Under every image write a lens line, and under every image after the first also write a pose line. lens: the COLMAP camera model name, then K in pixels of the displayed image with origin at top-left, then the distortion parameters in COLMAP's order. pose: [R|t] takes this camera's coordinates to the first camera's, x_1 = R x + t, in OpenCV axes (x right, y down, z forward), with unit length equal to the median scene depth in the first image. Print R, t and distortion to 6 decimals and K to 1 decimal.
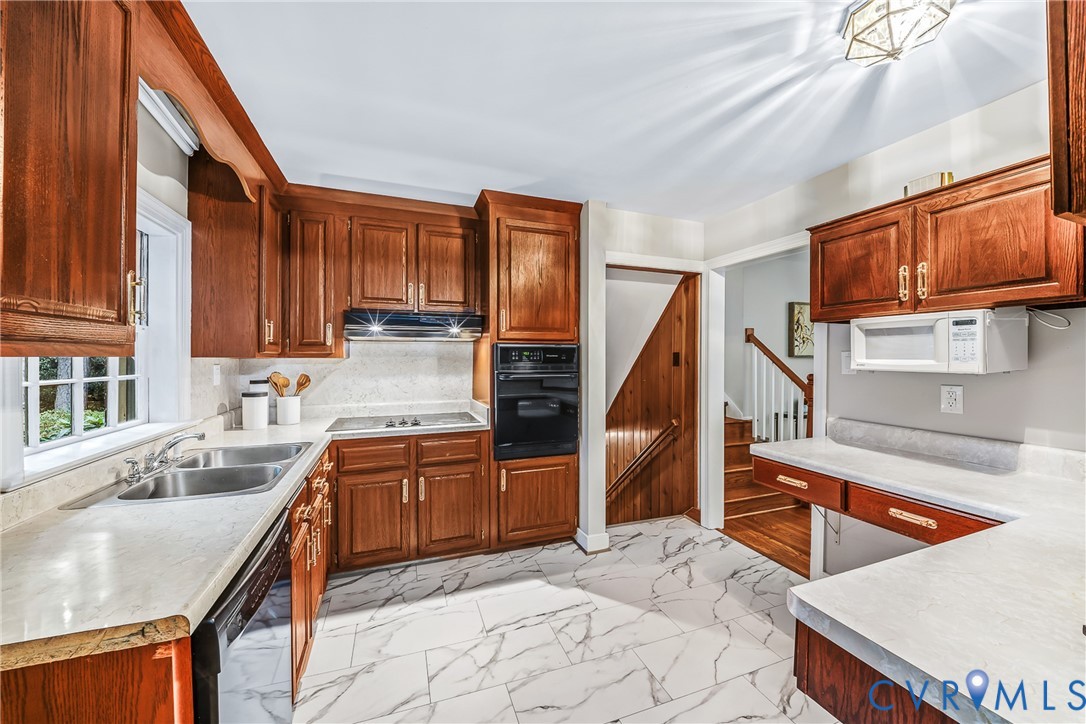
lens RADIAL K [[395.9, 0, 541.8], [0, 395.9, 361.8], [0, 0, 1]] dist [-0.018669, -0.000861]
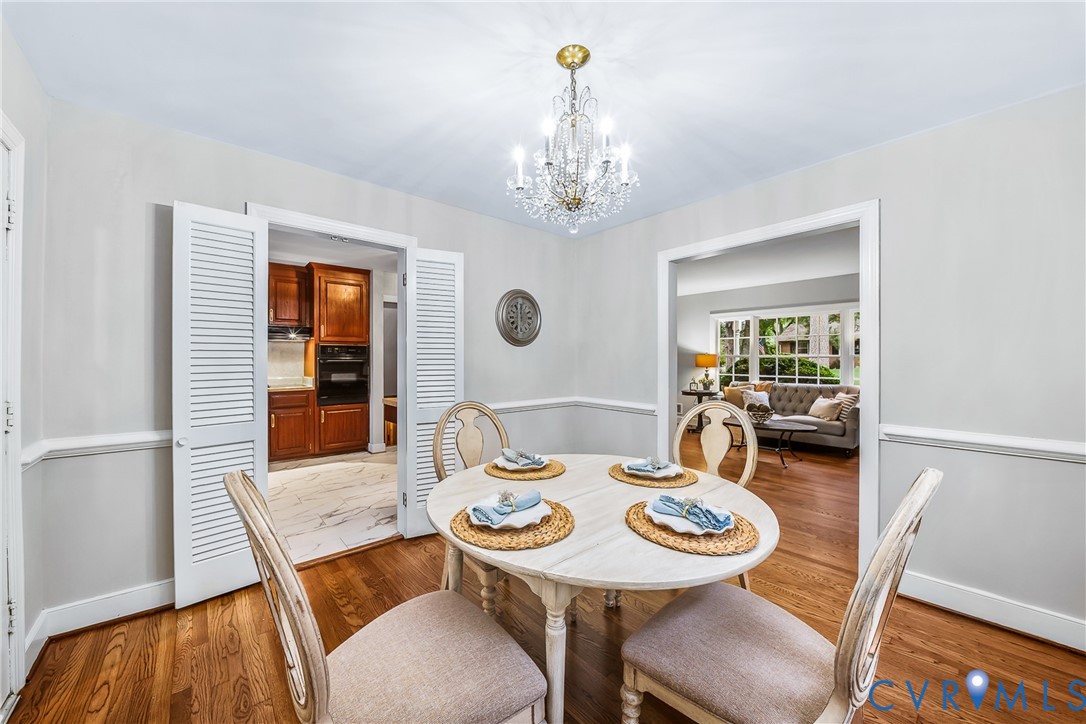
lens RADIAL K [[395.9, 0, 543.6], [0, 395.9, 354.2], [0, 0, 1]] dist [-0.018669, -0.000861]
pose [[0.928831, 0.000362, 0.370502, 0.177123], [0.001600, 0.999986, -0.004989, 0.014911], [-0.370499, 0.005227, 0.928818, -1.076442]]
